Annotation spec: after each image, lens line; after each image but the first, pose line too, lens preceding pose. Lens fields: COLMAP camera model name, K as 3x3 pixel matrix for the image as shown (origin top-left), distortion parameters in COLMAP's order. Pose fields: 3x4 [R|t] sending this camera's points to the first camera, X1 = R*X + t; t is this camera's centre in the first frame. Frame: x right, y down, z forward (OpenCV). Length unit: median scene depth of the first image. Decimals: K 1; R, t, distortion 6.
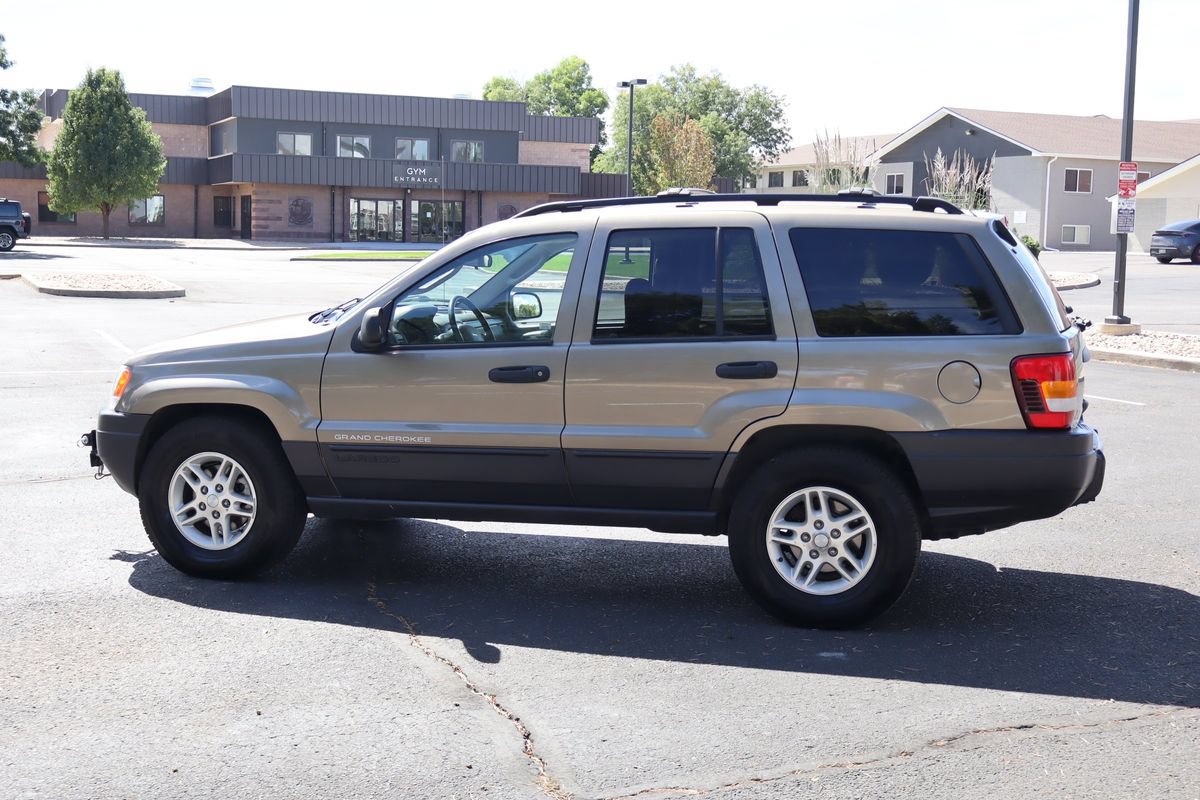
lens RADIAL K [[1501.9, 0, 606.0], [0, 1501.9, 399.4], [0, 0, 1]] dist [0.006136, -0.018922]
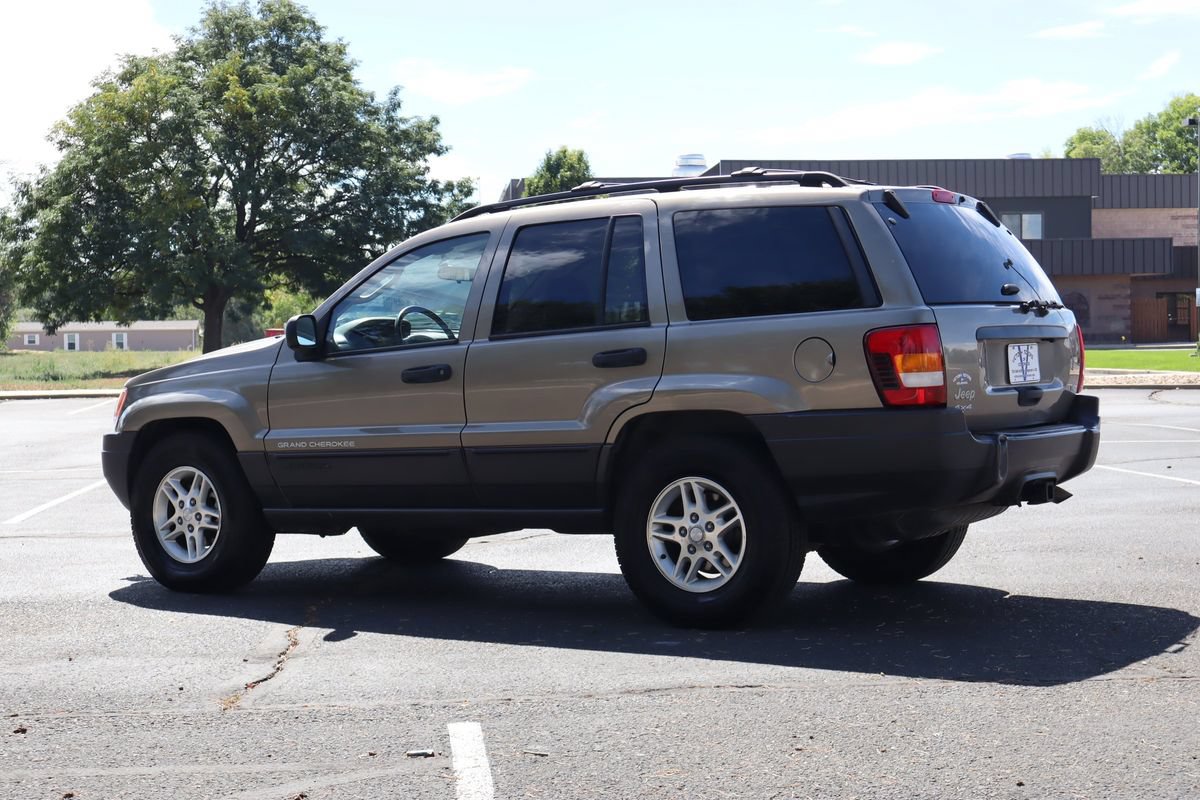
lens RADIAL K [[1991.3, 0, 604.5], [0, 1991.3, 400.4], [0, 0, 1]] dist [-0.018433, -0.130378]
pose [[0.946210, -0.026367, -0.322477, 0.451871], [-0.000468, 0.996561, -0.082855, 0.103659], [0.323552, 0.078549, 0.942944, -0.193828]]
